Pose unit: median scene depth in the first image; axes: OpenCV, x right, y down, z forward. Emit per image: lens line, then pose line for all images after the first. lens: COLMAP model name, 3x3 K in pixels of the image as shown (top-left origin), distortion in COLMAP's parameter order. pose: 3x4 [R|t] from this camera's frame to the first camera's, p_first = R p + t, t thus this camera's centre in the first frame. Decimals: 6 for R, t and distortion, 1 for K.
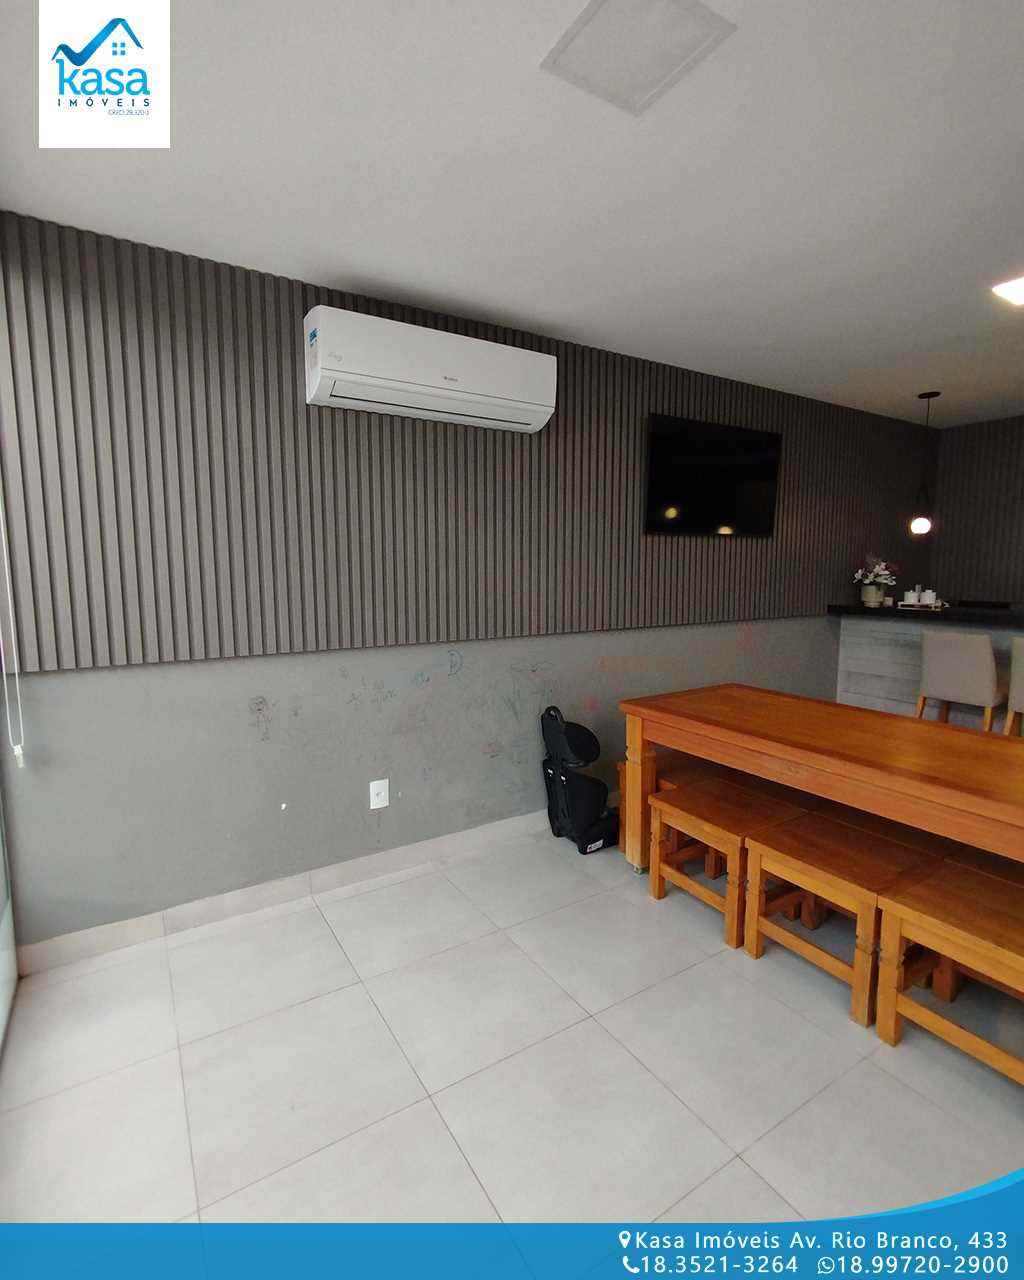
lens RADIAL K [[623.9, 0, 514.7], [0, 623.9, 635.4], [0, 0, 1]] dist [-0.015100, 0.000047]
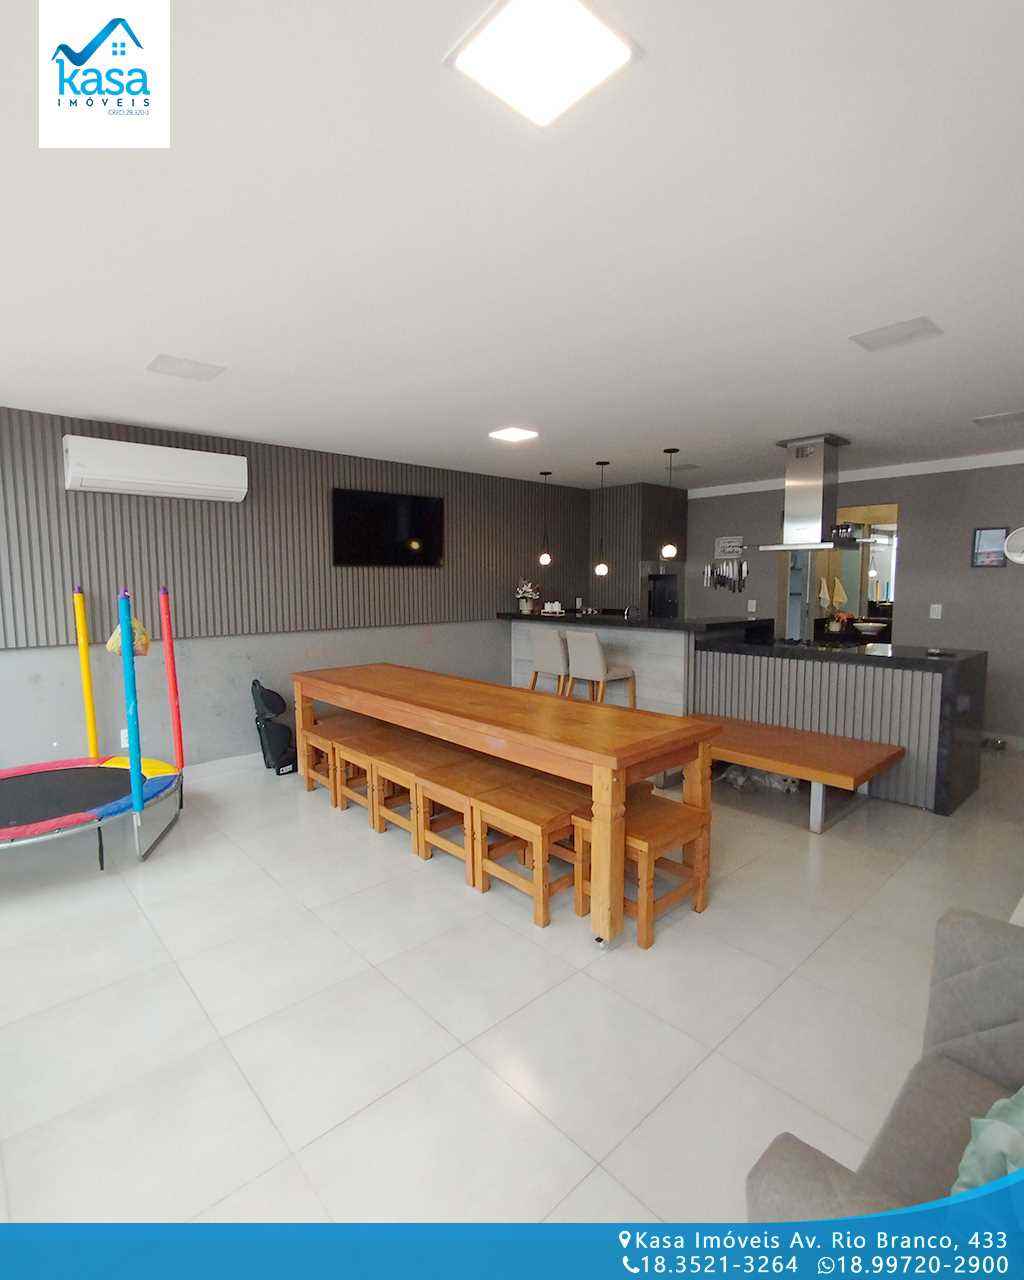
lens RADIAL K [[623.9, 0, 509.0], [0, 623.9, 637.1], [0, 0, 1]] dist [-0.015100, 0.000047]
pose [[0.983701, -0.016832, 0.179024, 0.408362], [0.020487, 0.999617, -0.018585, 0.051330], [-0.178643, 0.021950, 0.983669, -0.630478]]
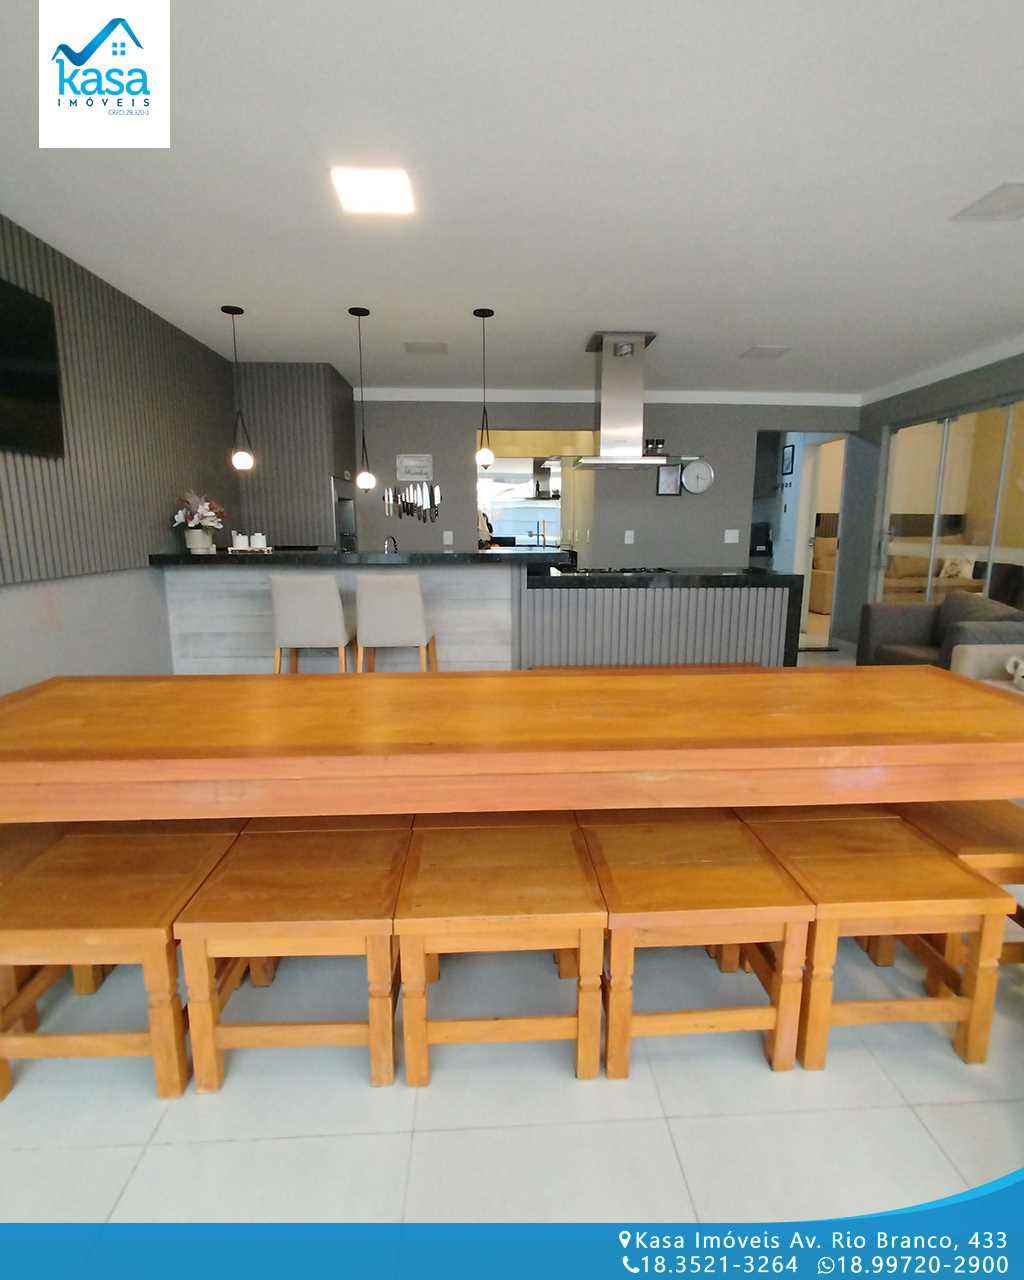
lens RADIAL K [[623.9, 0, 516.8], [0, 623.9, 631.8], [0, 0, 1]] dist [-0.015100, 0.000047]
pose [[0.477847, -0.144123, 0.866540, 0.037709], [0.093524, 0.989189, 0.112949, 0.005144], [-0.873451, 0.027070, 0.486160, 0.302099]]
